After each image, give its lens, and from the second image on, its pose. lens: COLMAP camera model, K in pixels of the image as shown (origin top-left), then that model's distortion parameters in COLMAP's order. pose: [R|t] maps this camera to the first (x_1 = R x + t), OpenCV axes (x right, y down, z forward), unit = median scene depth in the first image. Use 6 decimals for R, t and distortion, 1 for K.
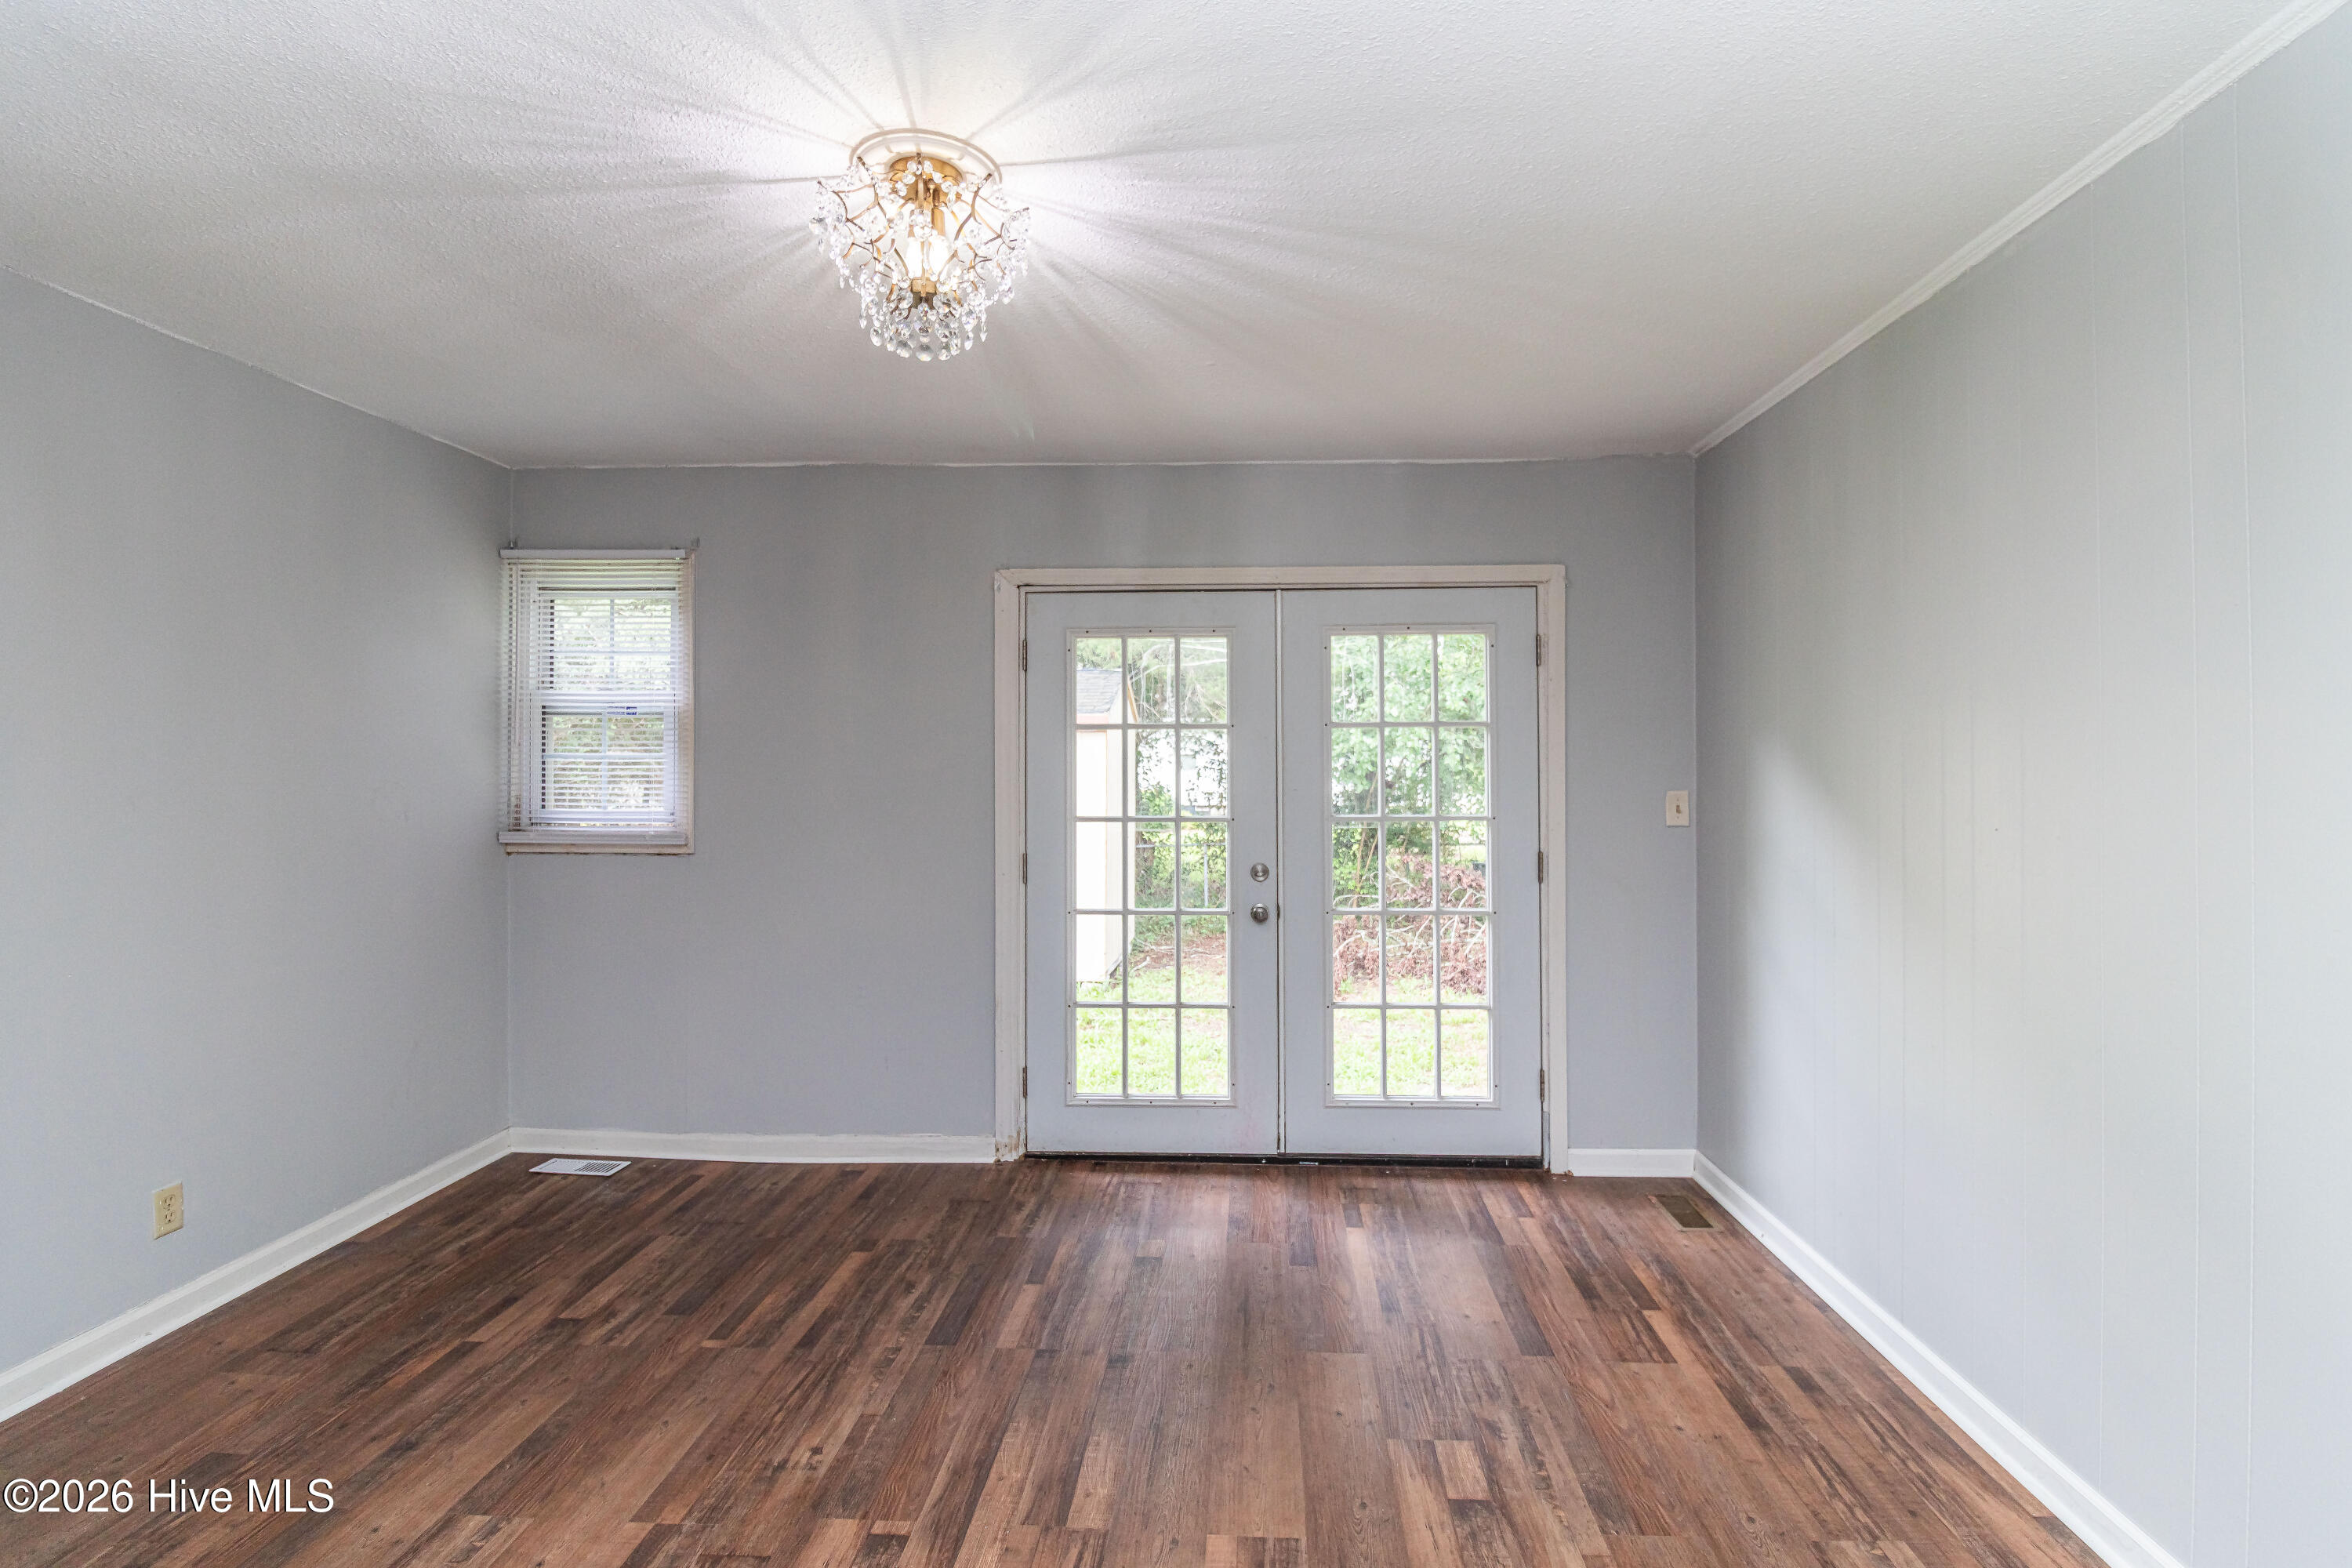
lens RADIAL K [[1103.6, 0, 1186.9], [0, 1103.6, 747.1], [0, 0, 1]] dist [0.001476, -0.014895]
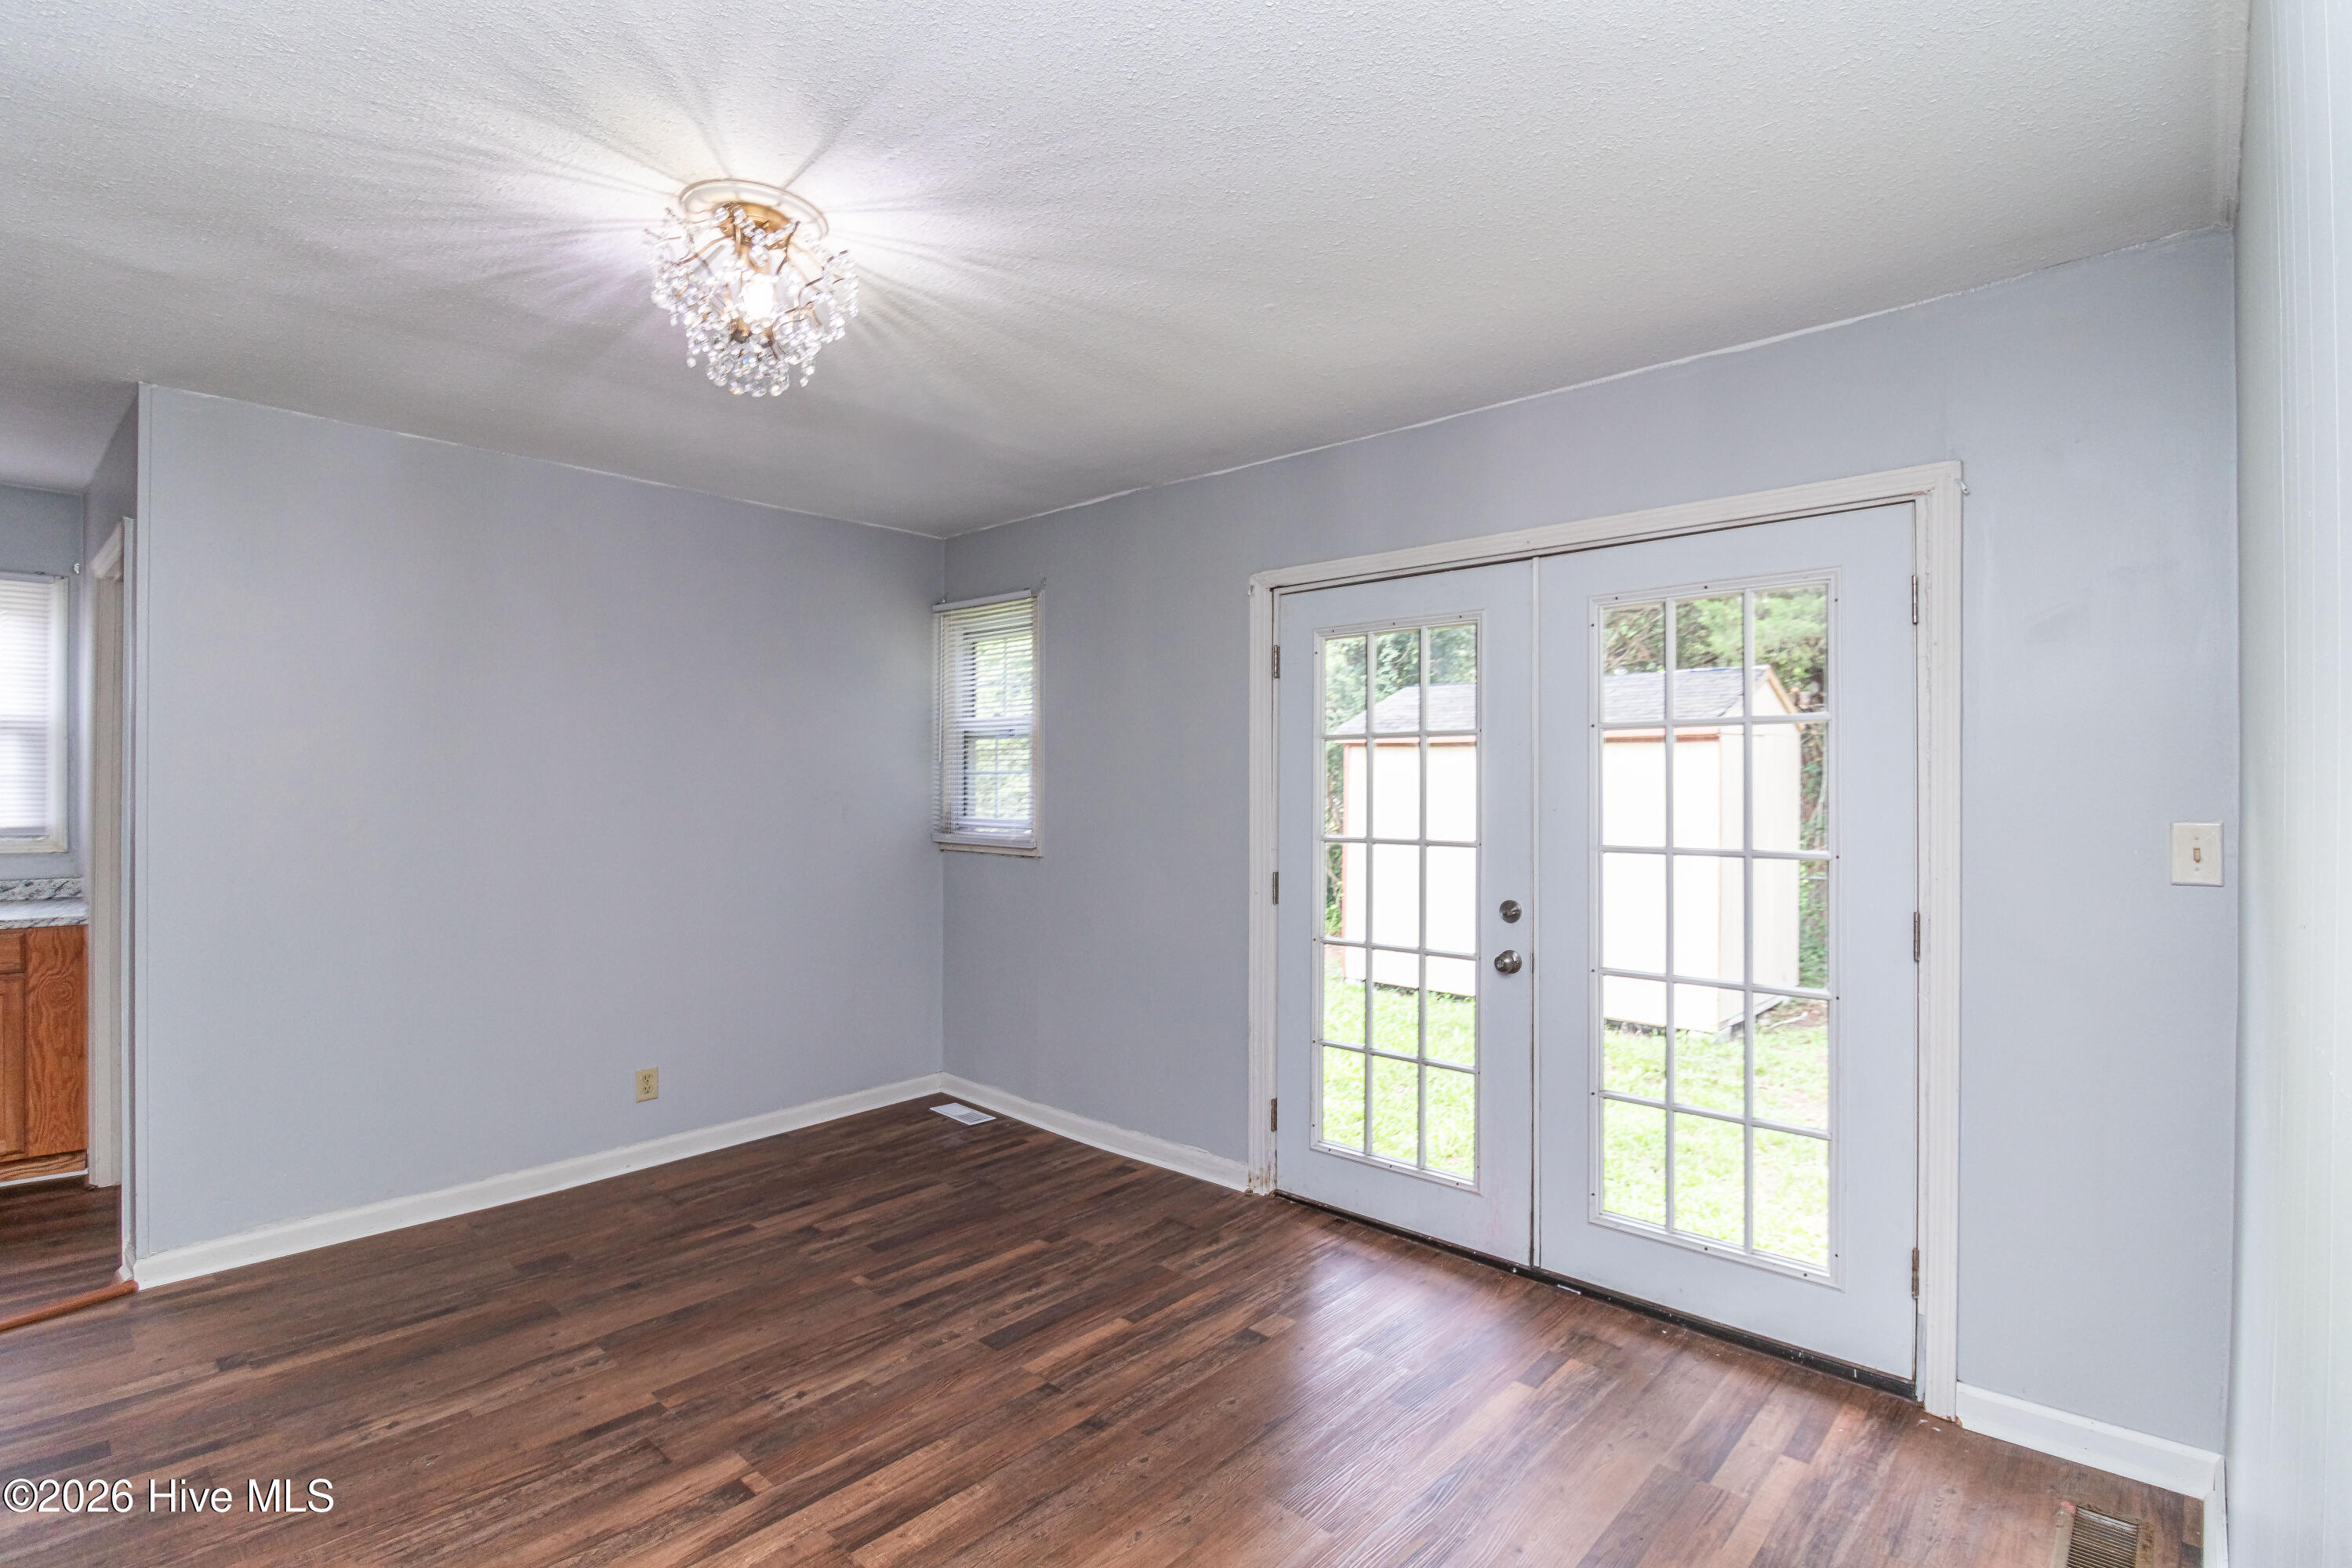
lens RADIAL K [[1090.9, 0, 1180.4], [0, 1090.9, 767.6], [0, 0, 1]] dist [0.000777, -0.014463]
pose [[0.771536, -0.007929, -0.636136, 0.413160], [0.011592, 0.999932, 0.001596, 0.004479], [0.636080, -0.008605, 0.771576, 0.248344]]
